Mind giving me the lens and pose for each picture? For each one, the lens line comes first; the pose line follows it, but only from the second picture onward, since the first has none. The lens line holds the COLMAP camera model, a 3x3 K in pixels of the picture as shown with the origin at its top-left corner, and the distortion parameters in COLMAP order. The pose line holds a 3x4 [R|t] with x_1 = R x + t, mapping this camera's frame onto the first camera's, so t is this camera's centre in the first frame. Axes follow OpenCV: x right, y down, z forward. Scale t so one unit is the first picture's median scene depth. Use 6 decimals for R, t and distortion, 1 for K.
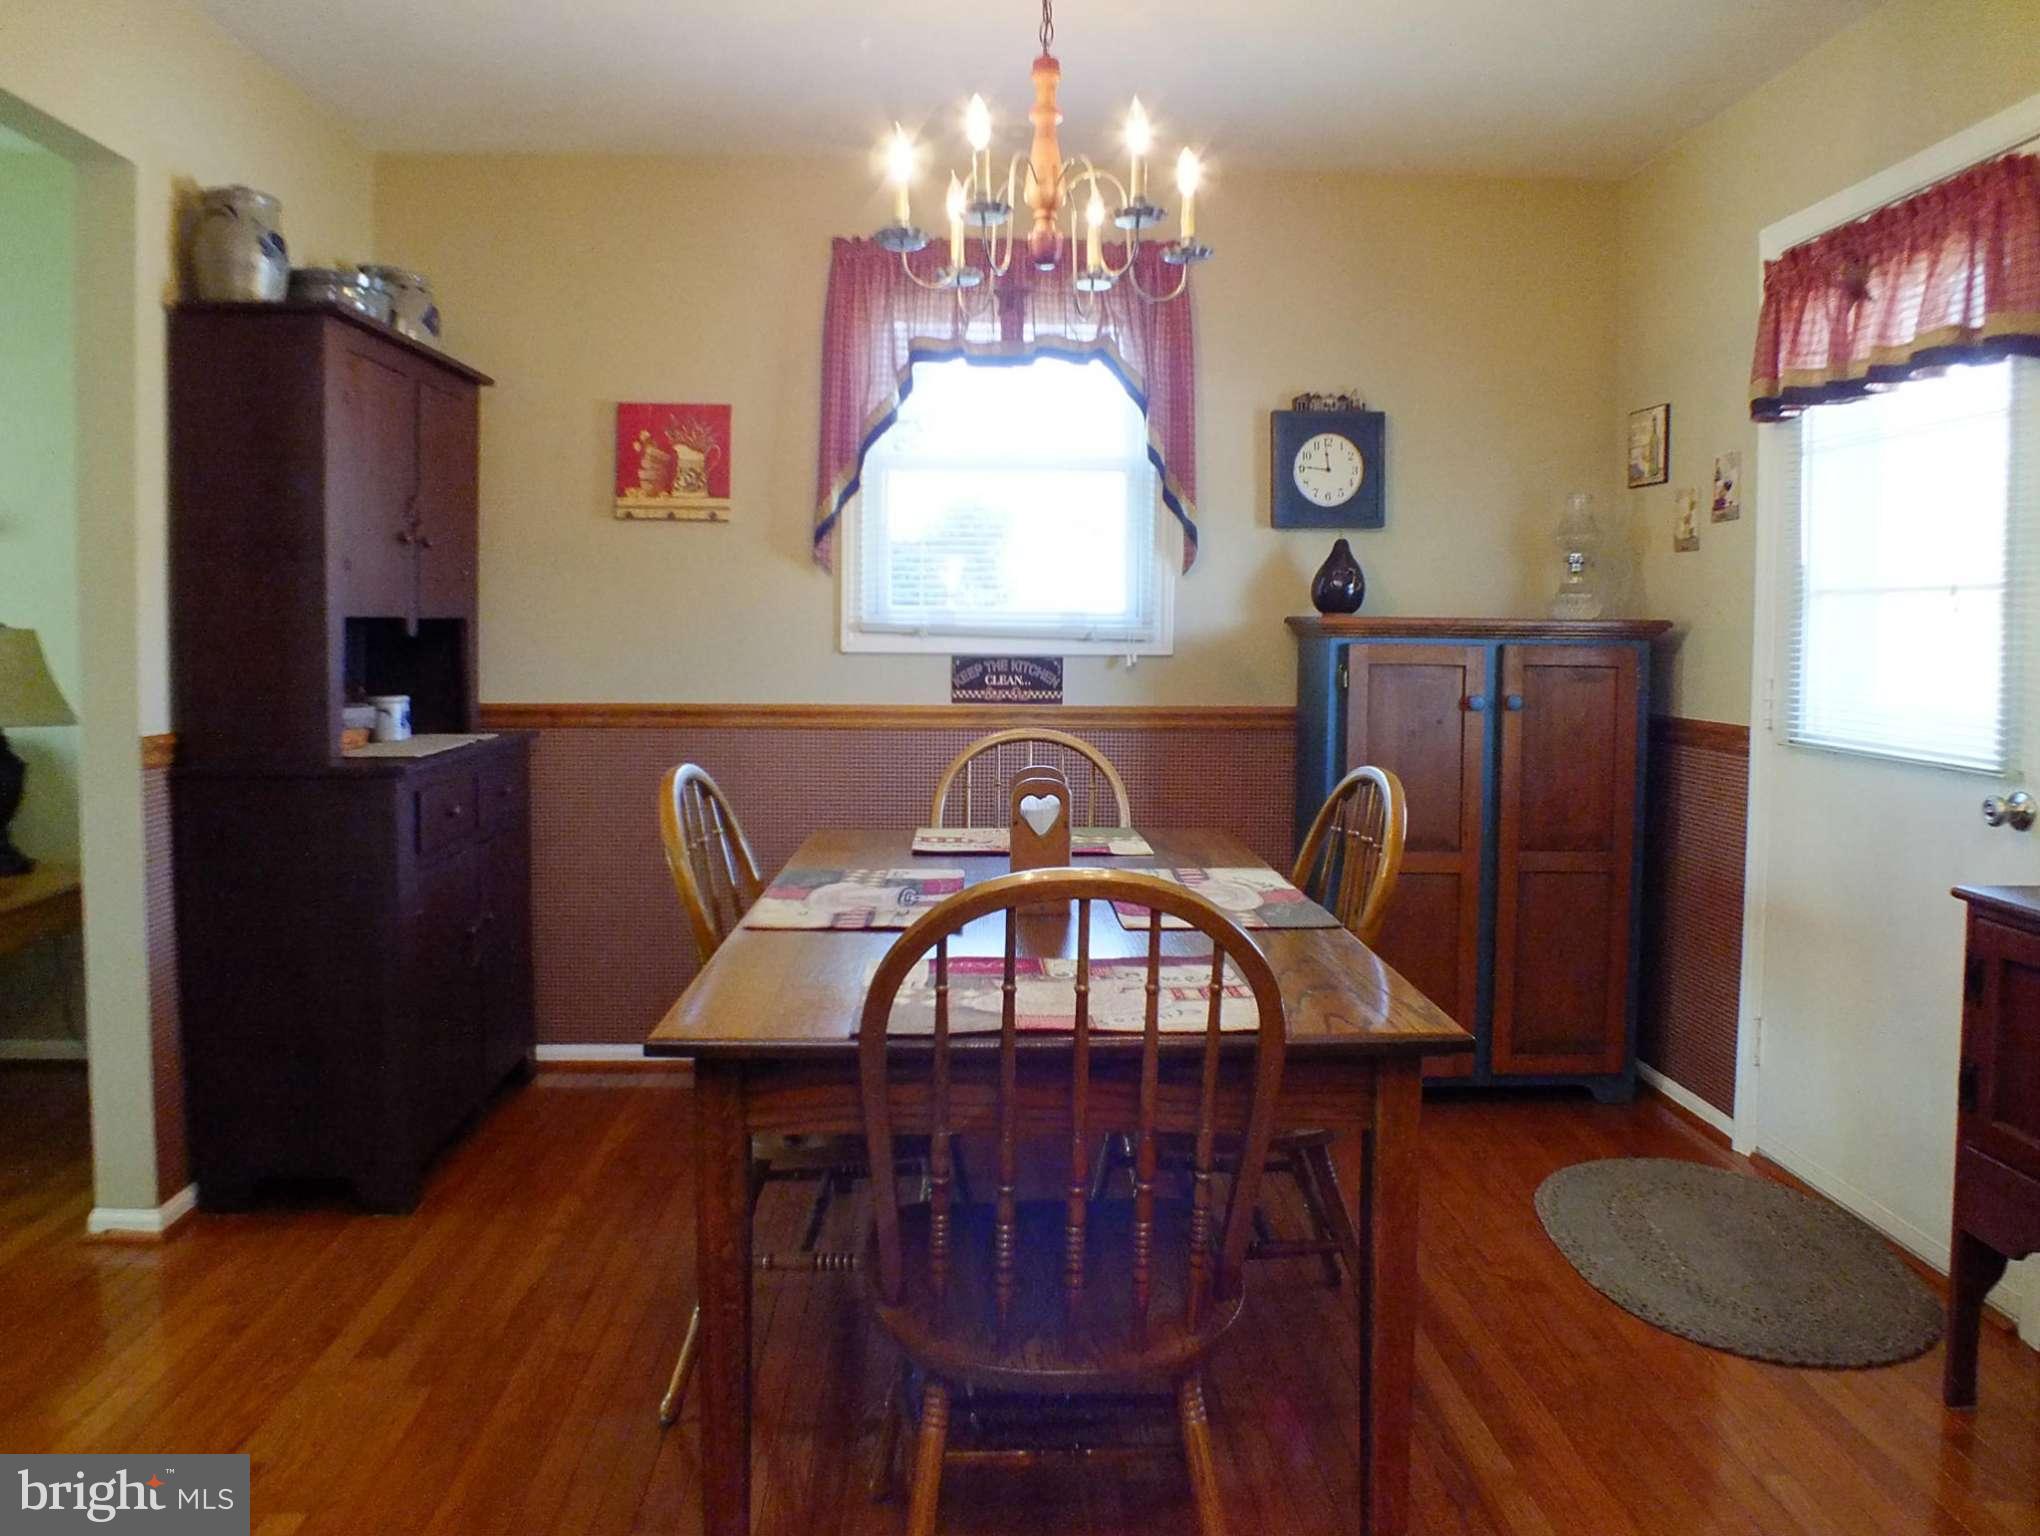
lens RADIAL K [[1470.4, 0, 1021.3], [0, 1470.4, 724.4], [0, 0, 1]] dist [-0.036430, -0.000573]
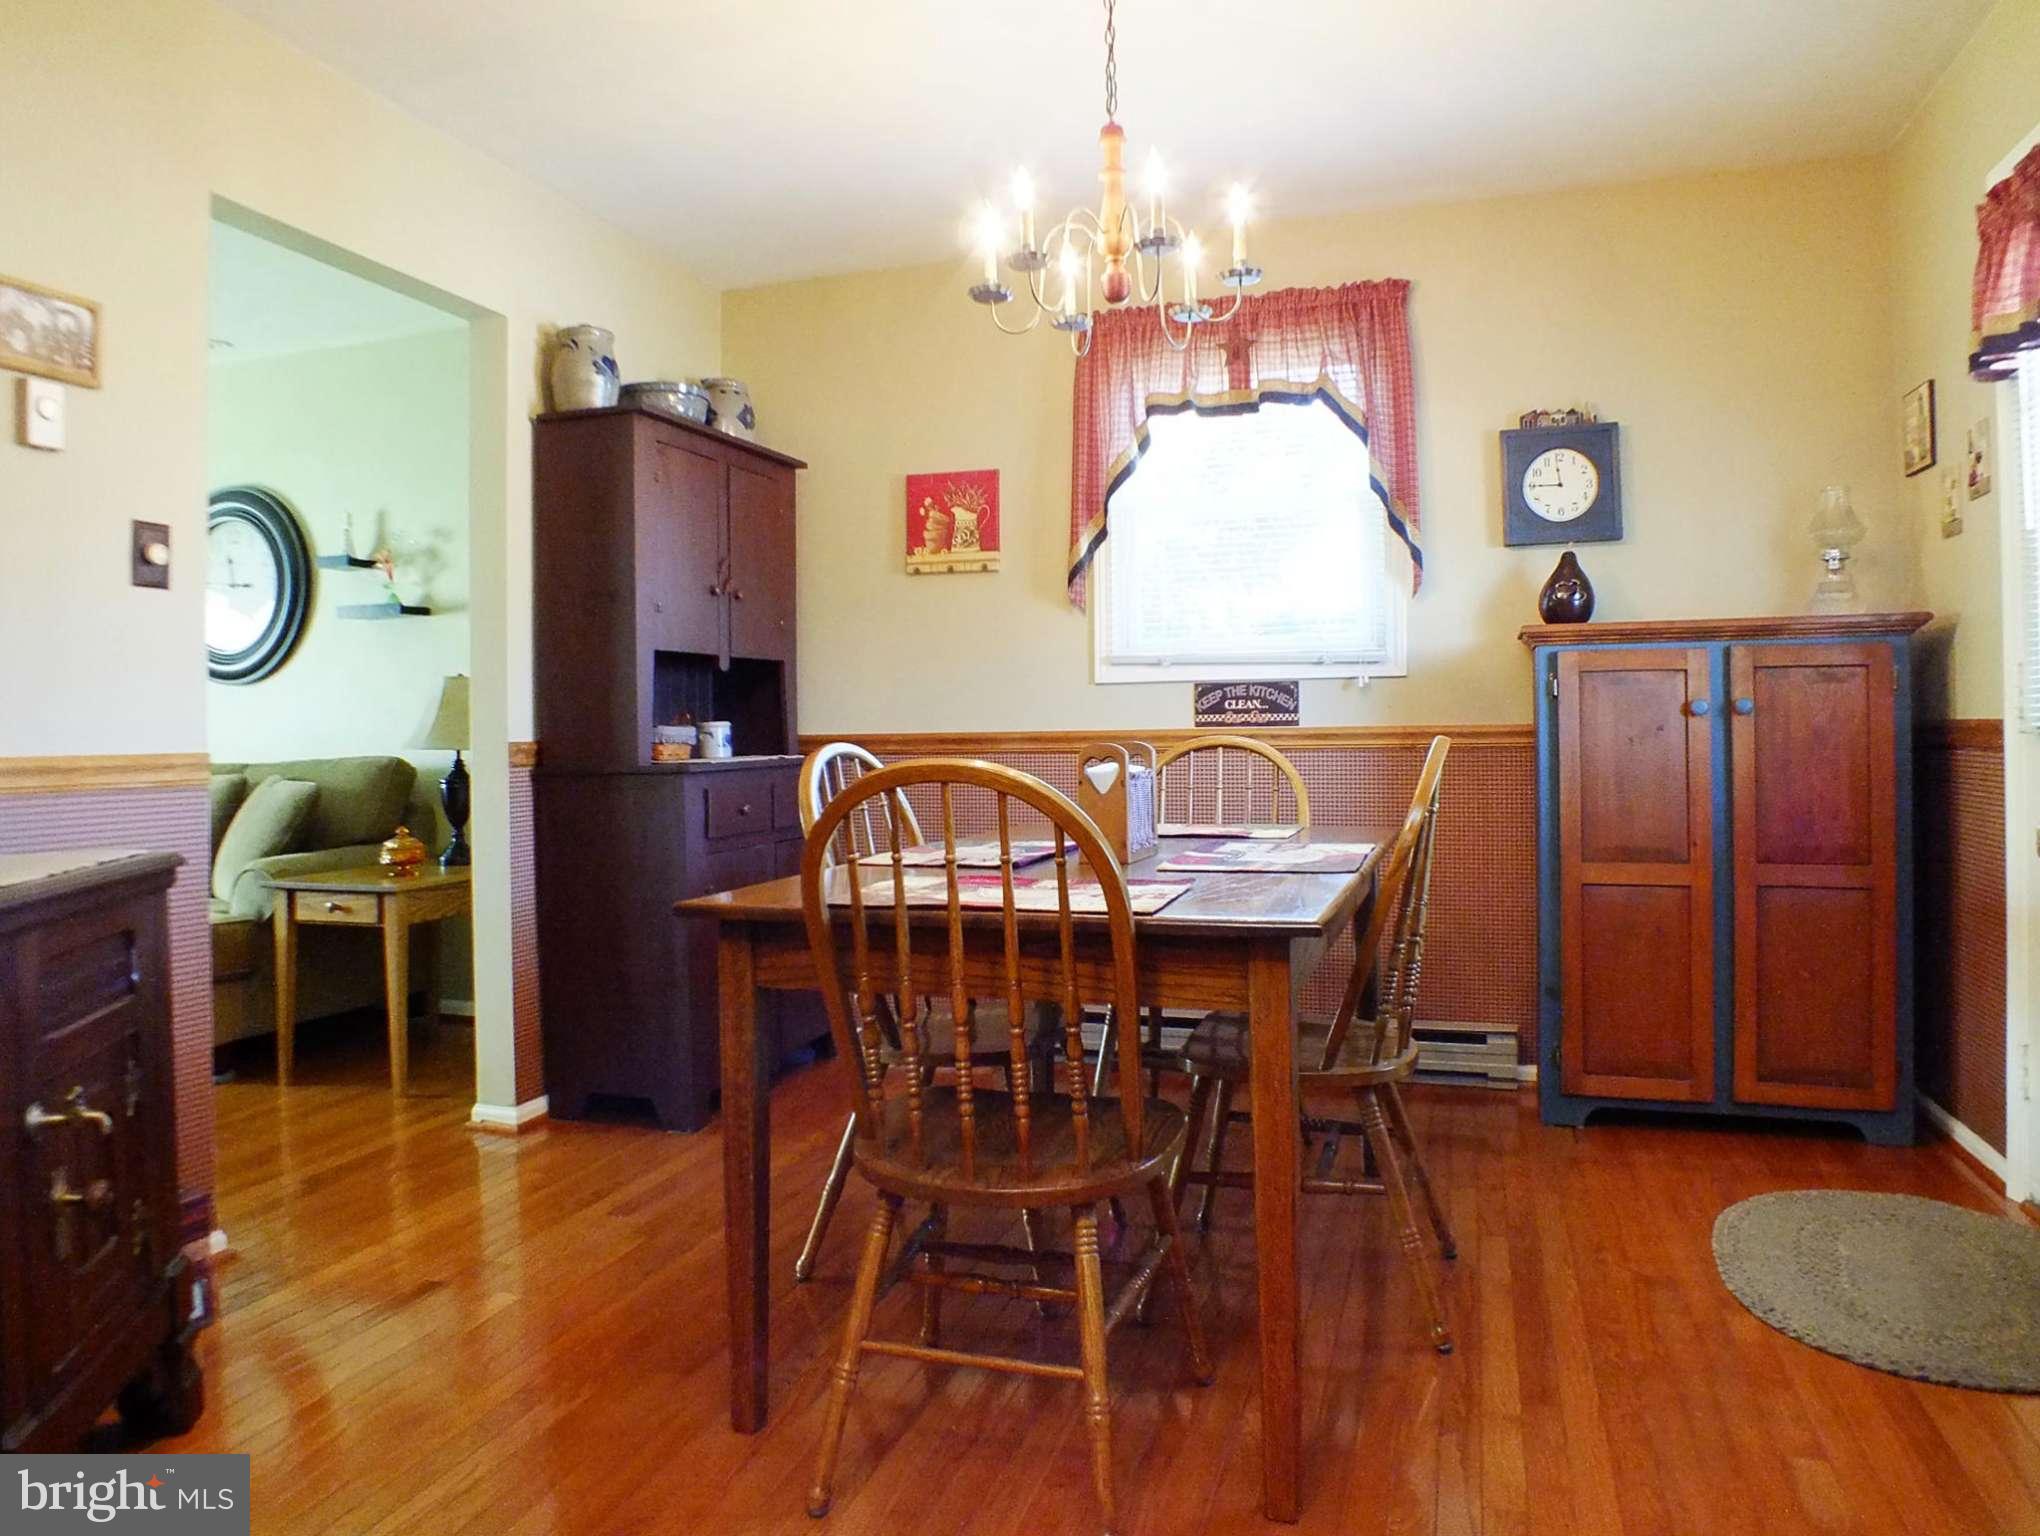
lens RADIAL K [[1477.1, 0, 1020.0], [0, 1477.1, 768.0], [0, 0, 1]] dist [-0.042625, 0.037070]
pose [[0.930731, -0.013534, -0.365453, 0.237637], [-0.004184, 0.998856, -0.047646, 0.070488], [0.365680, 0.045875, 0.929610, -0.056029]]
